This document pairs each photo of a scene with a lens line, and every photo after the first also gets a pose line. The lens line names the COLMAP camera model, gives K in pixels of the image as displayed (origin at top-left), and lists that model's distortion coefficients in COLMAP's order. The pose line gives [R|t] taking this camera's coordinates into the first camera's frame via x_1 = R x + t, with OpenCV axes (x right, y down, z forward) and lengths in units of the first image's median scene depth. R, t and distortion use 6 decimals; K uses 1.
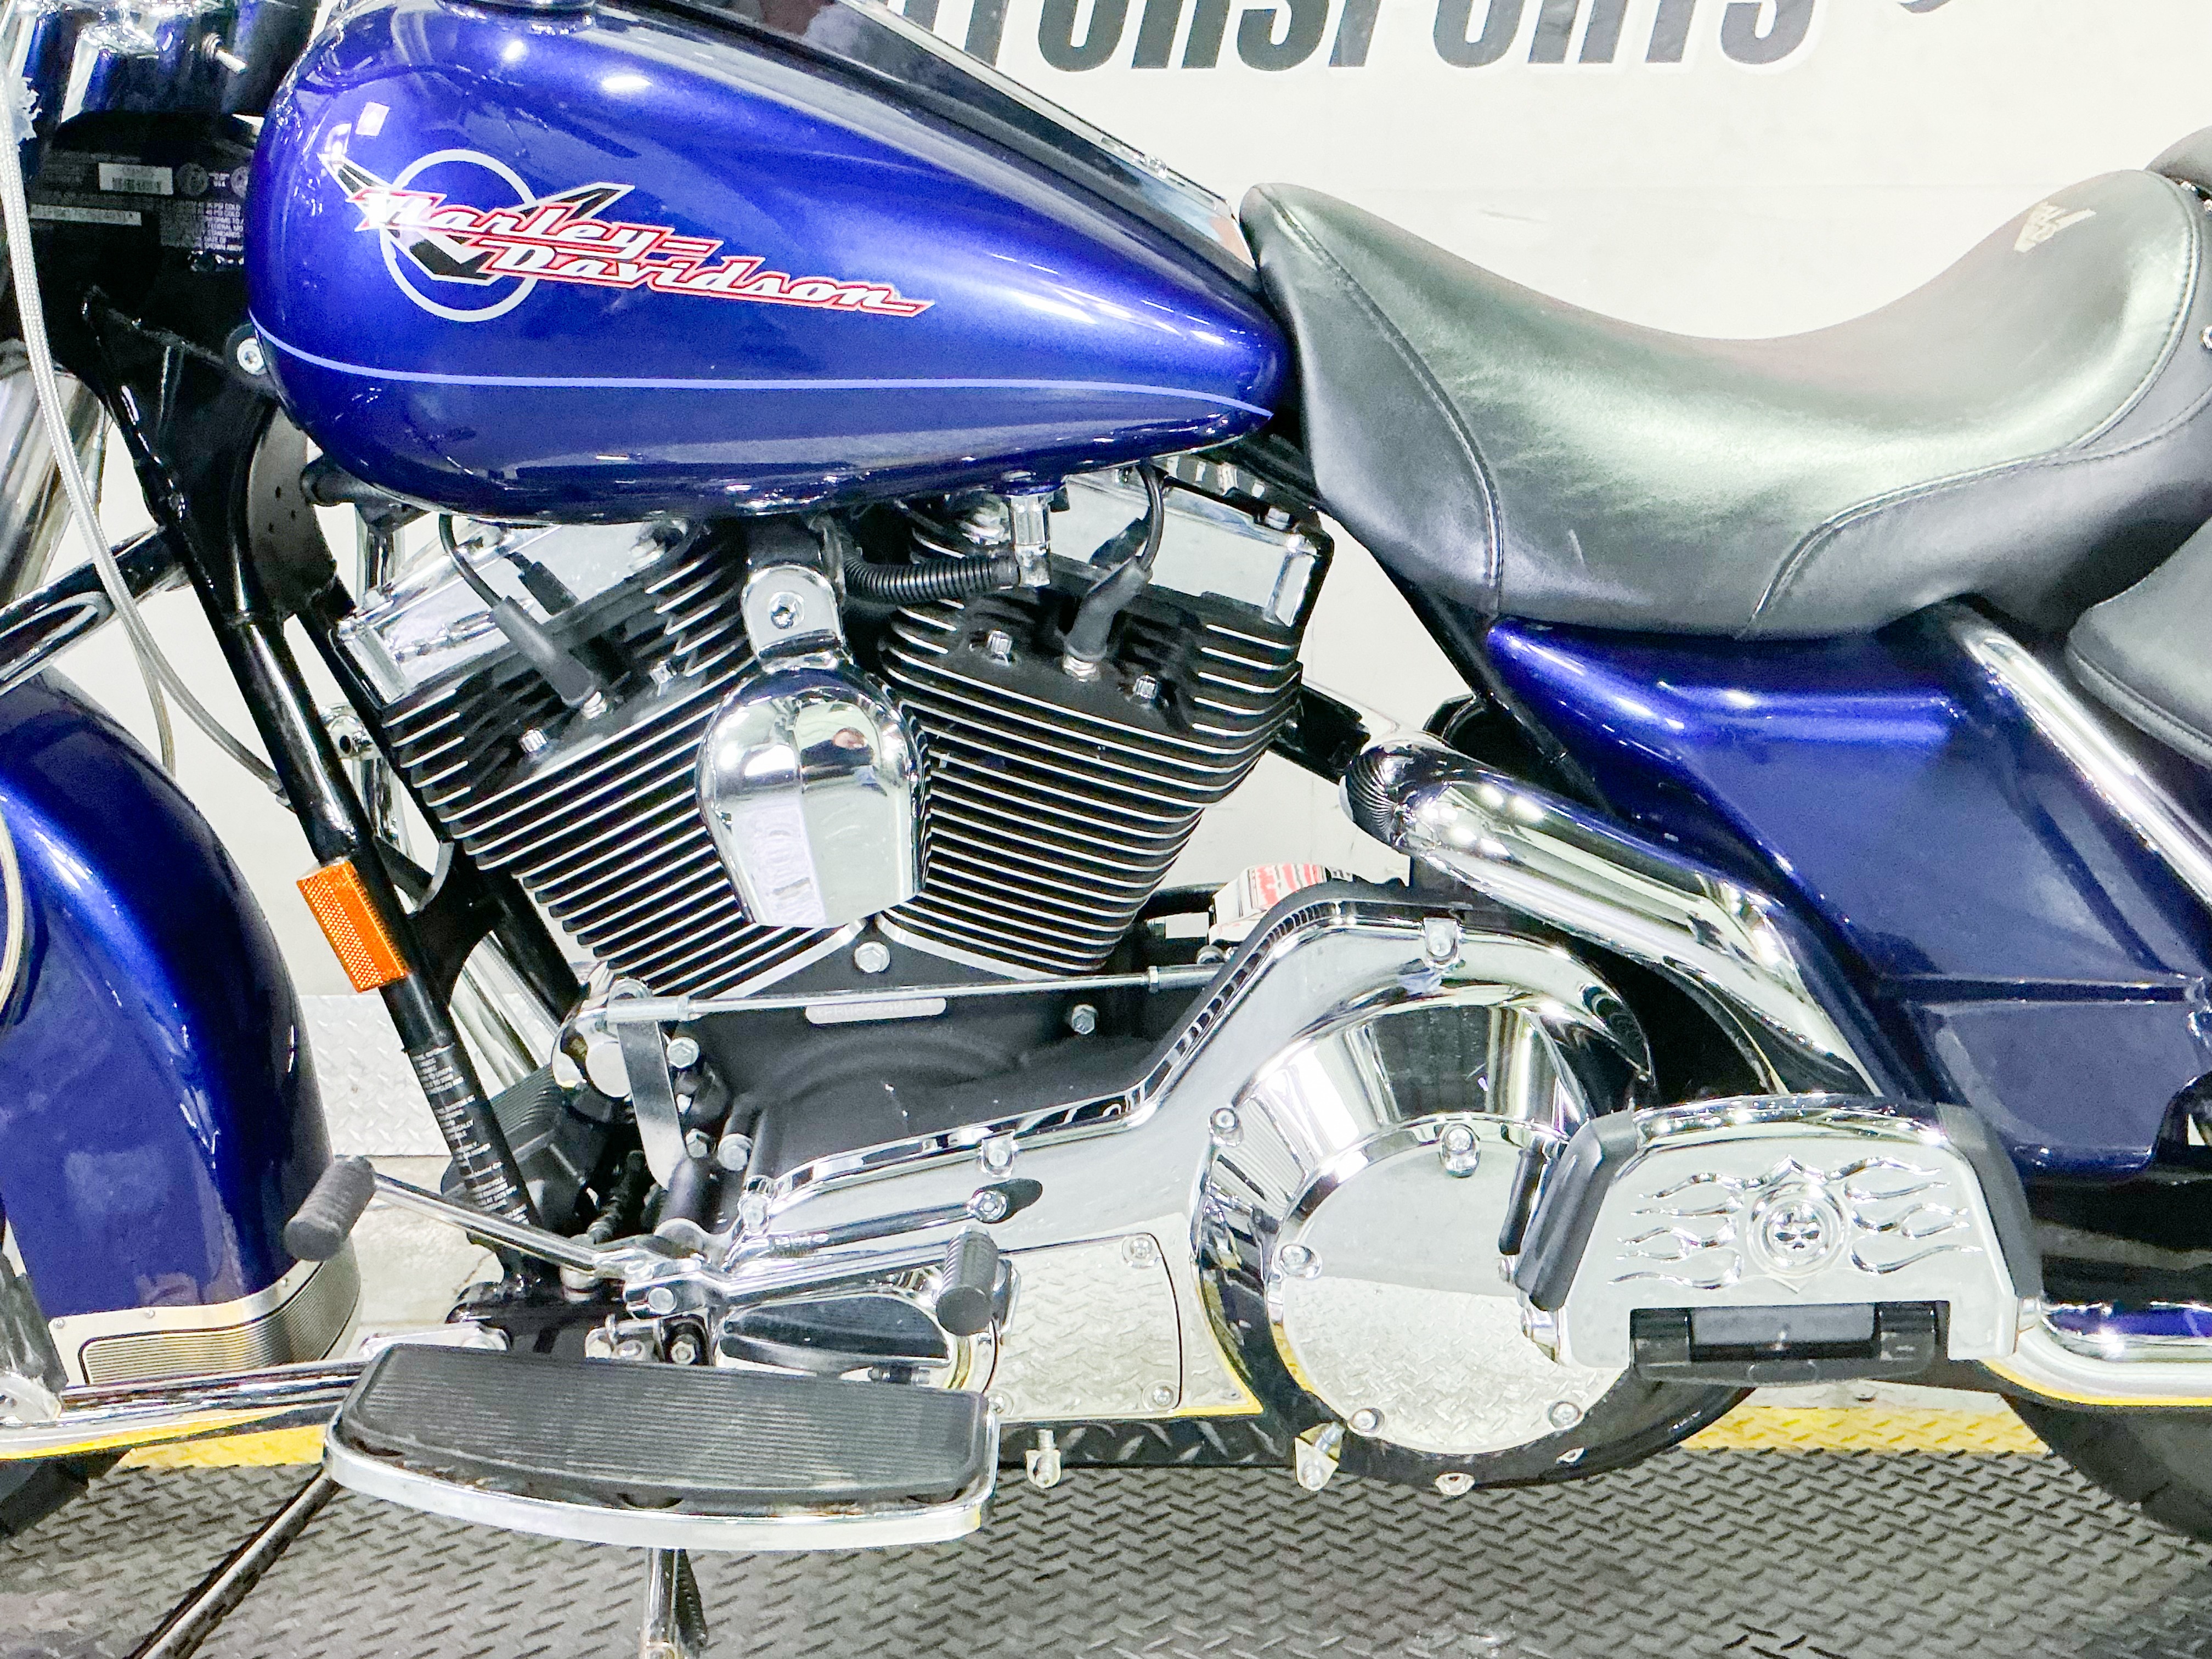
lens RADIAL K [[2316.8, 0, 1106.0], [0, 2316.8, 829.5], [0, 0, 1]] dist [0.125913, -0.281930]
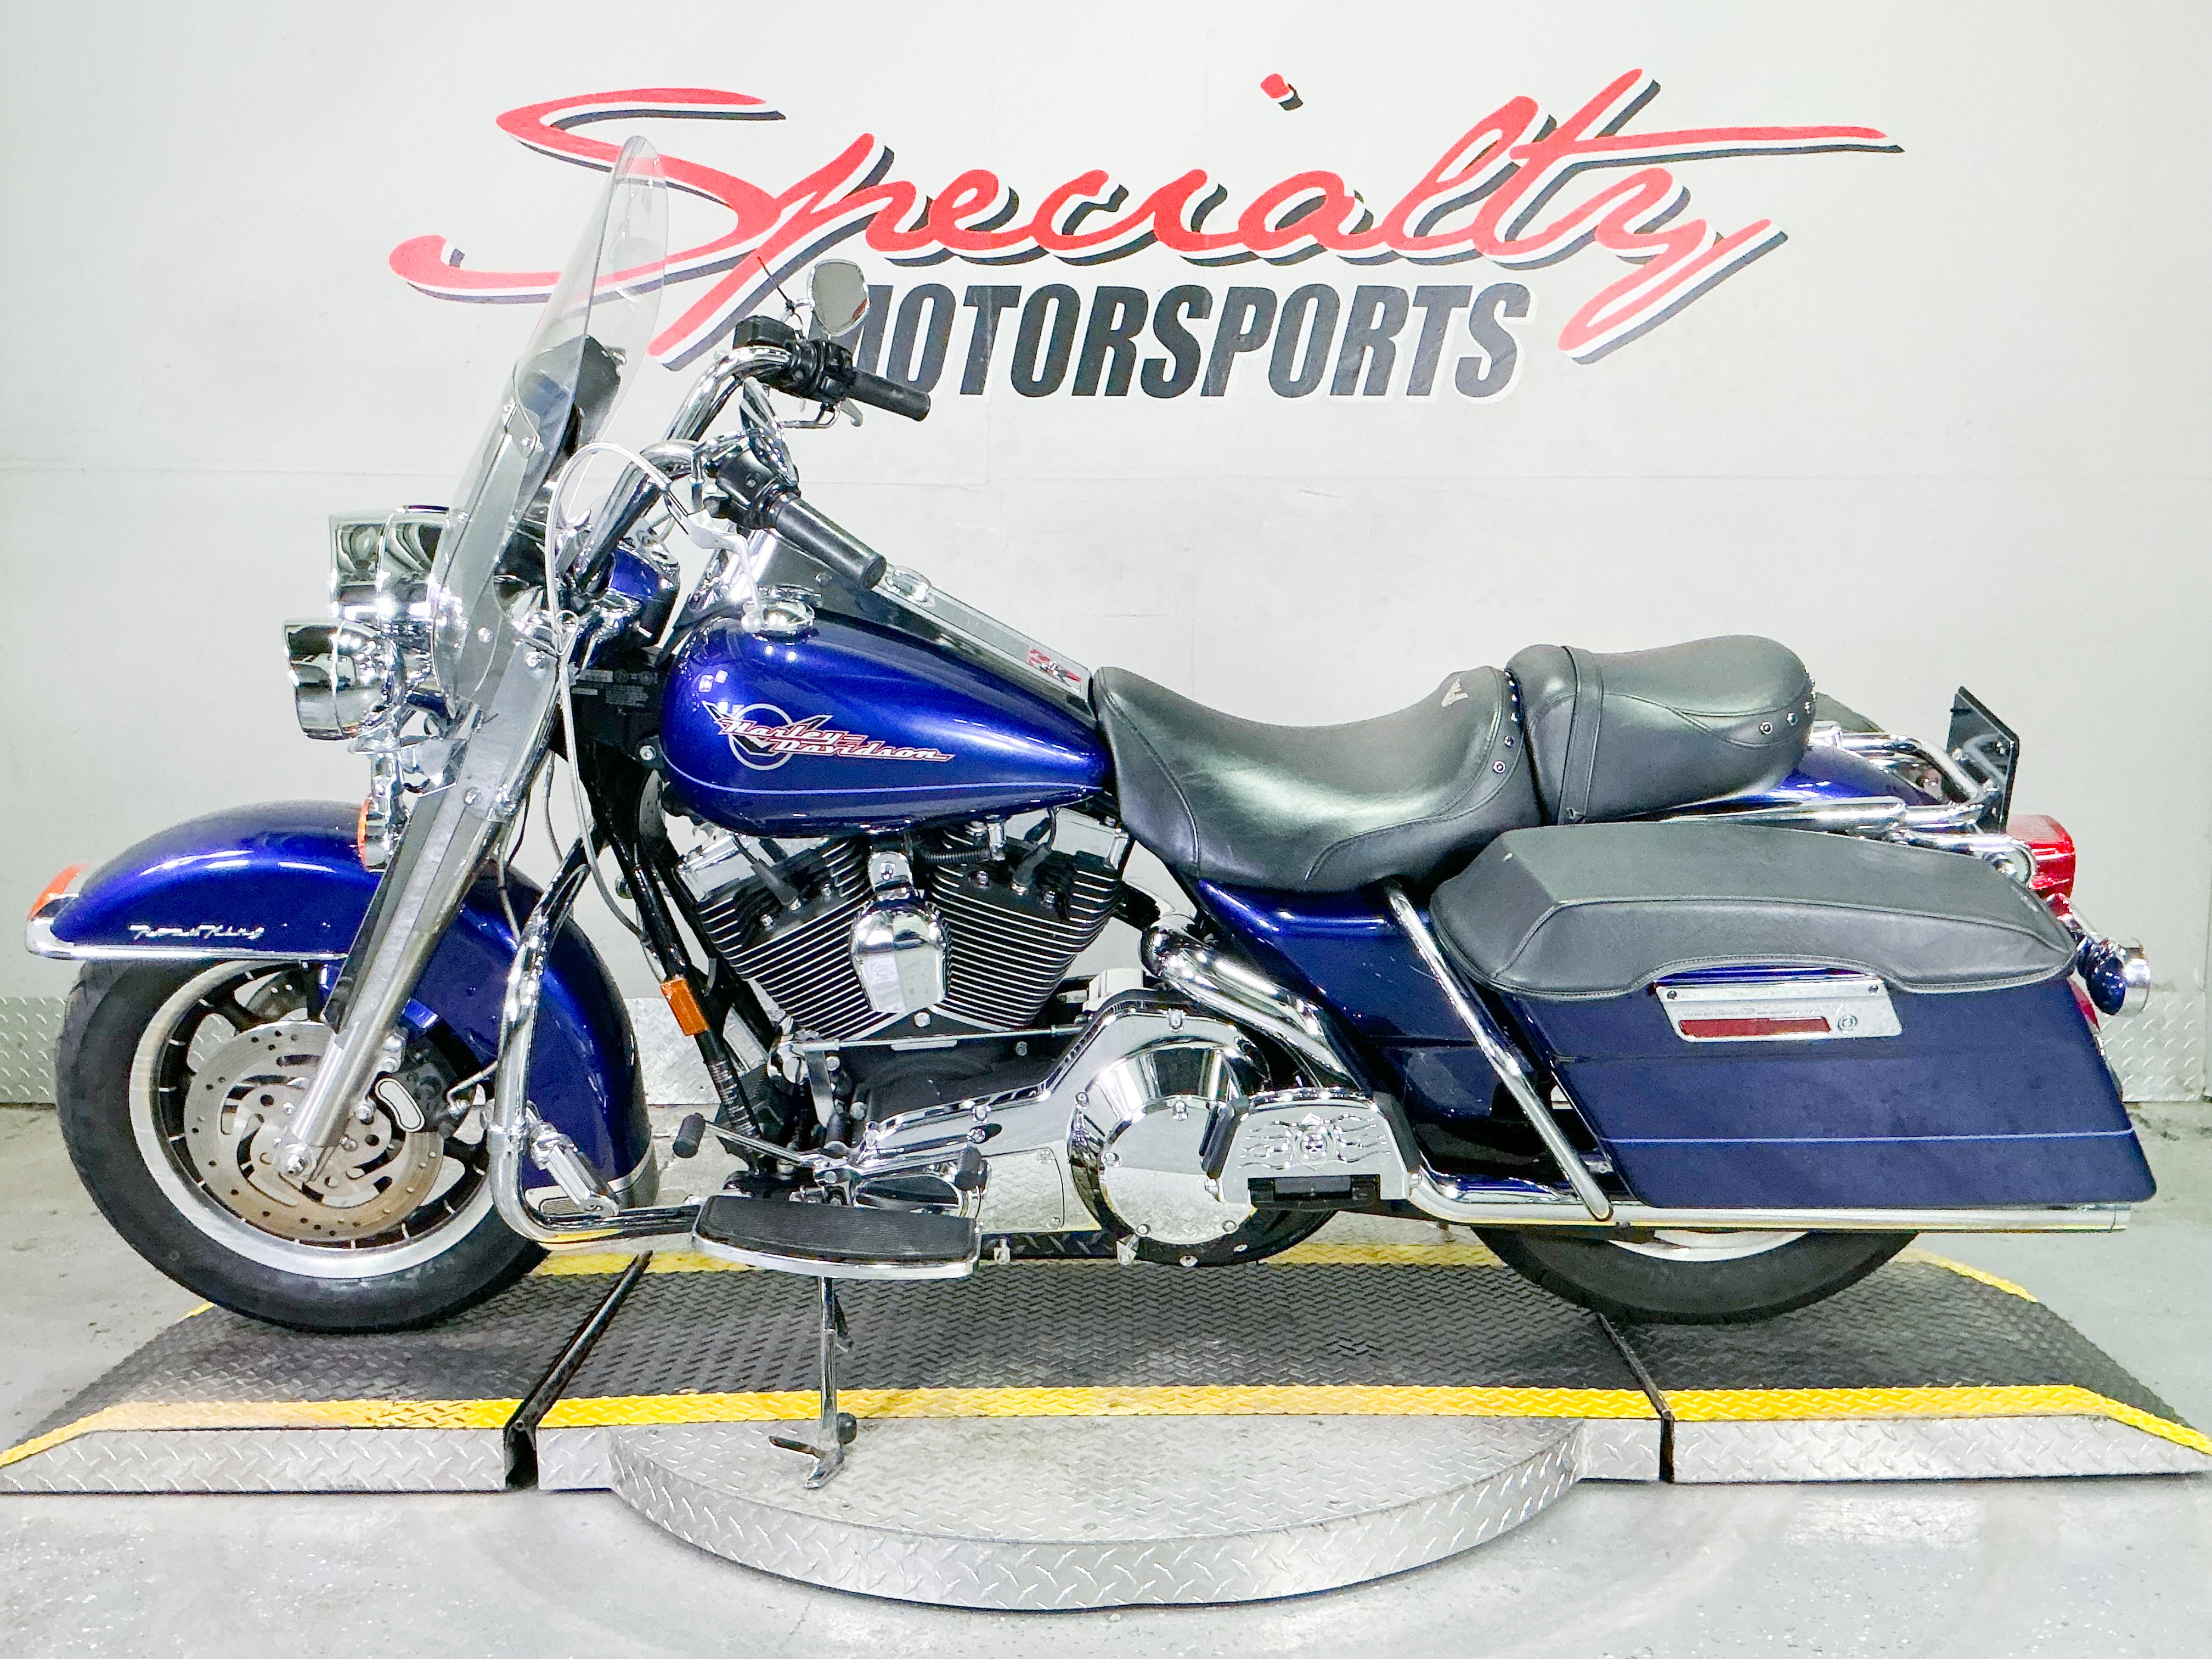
lens RADIAL K [[2167.7, 0, 1106.0], [0, 2167.7, 829.5], [0, 0, 1]] dist [0.137734, -0.331246]
pose [[0.999952, 0.003079, 0.009270, 0.052153], [-0.003229, 0.999862, 0.016272, -0.162679], [-0.009219, -0.016301, 0.999825, -1.060156]]
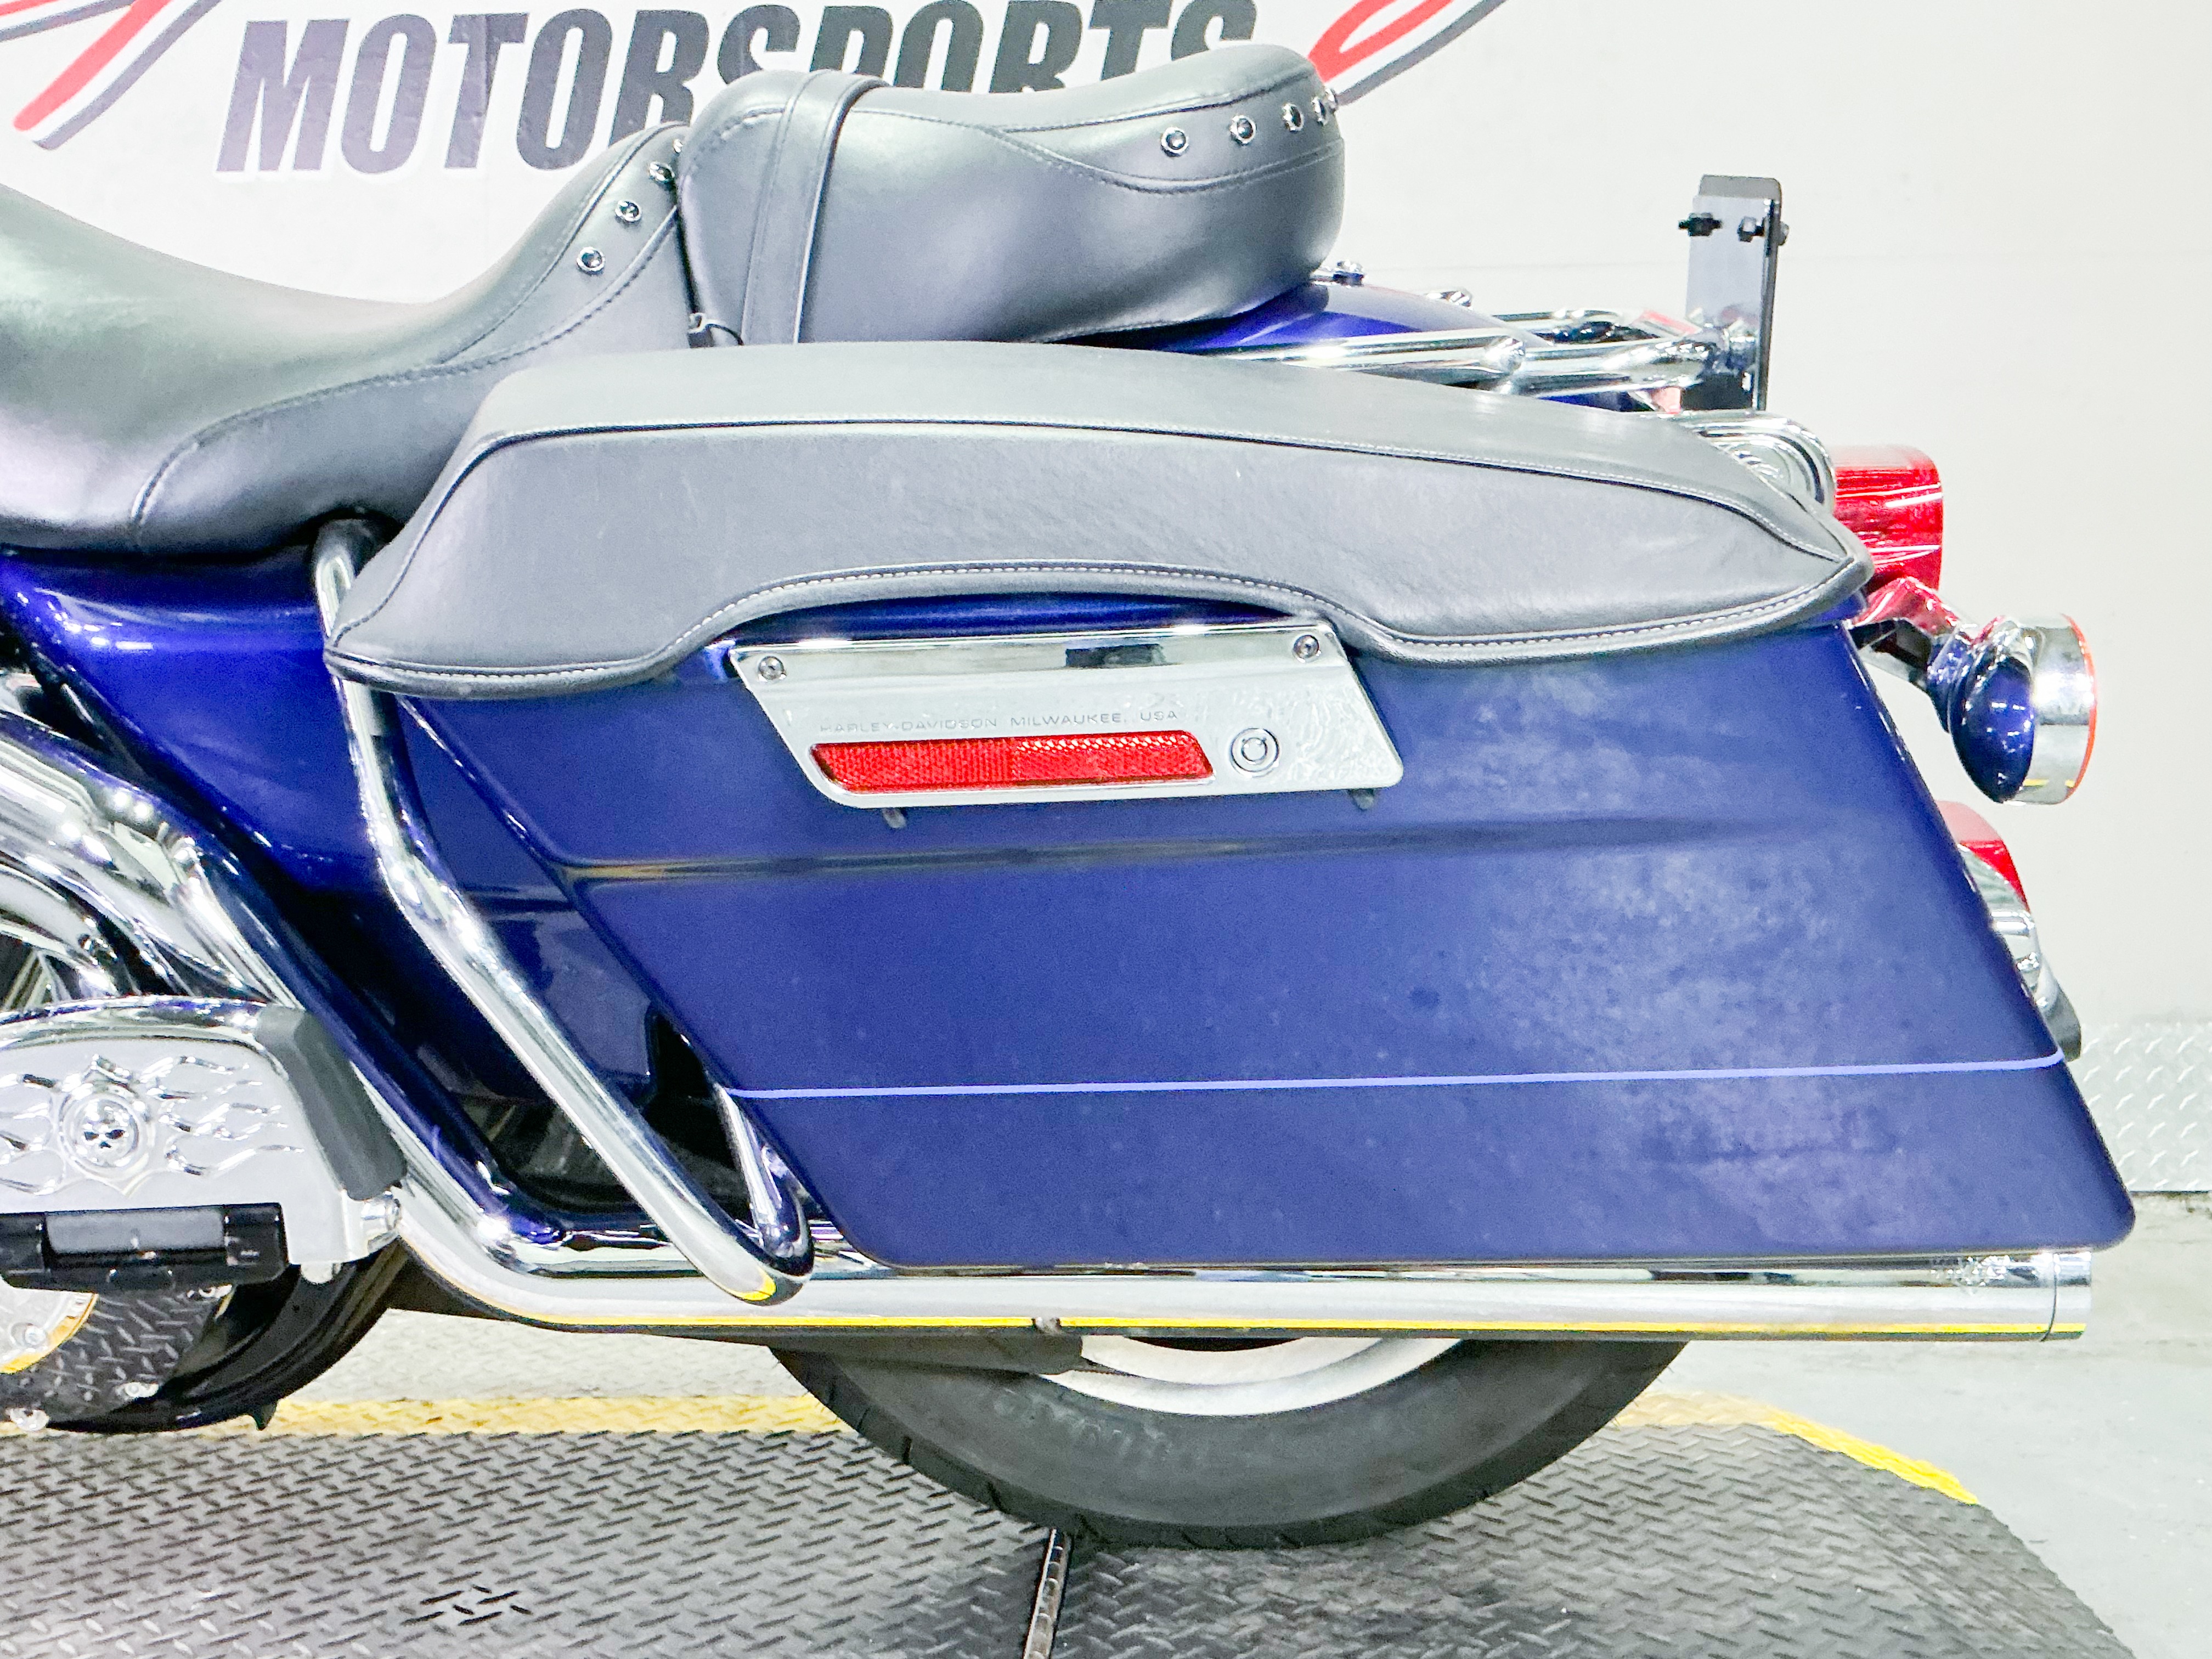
lens RADIAL K [[2198.4, 0, 1106.0], [0, 2198.4, 829.5], [0, 0, 1]] dist [0.124356, -0.286147]
pose [[0.999637, -0.005884, -0.026304, 0.651156], [0.004239, 0.998057, -0.062165, 0.090929], [0.026619, 0.062030, 0.997719, 0.052742]]
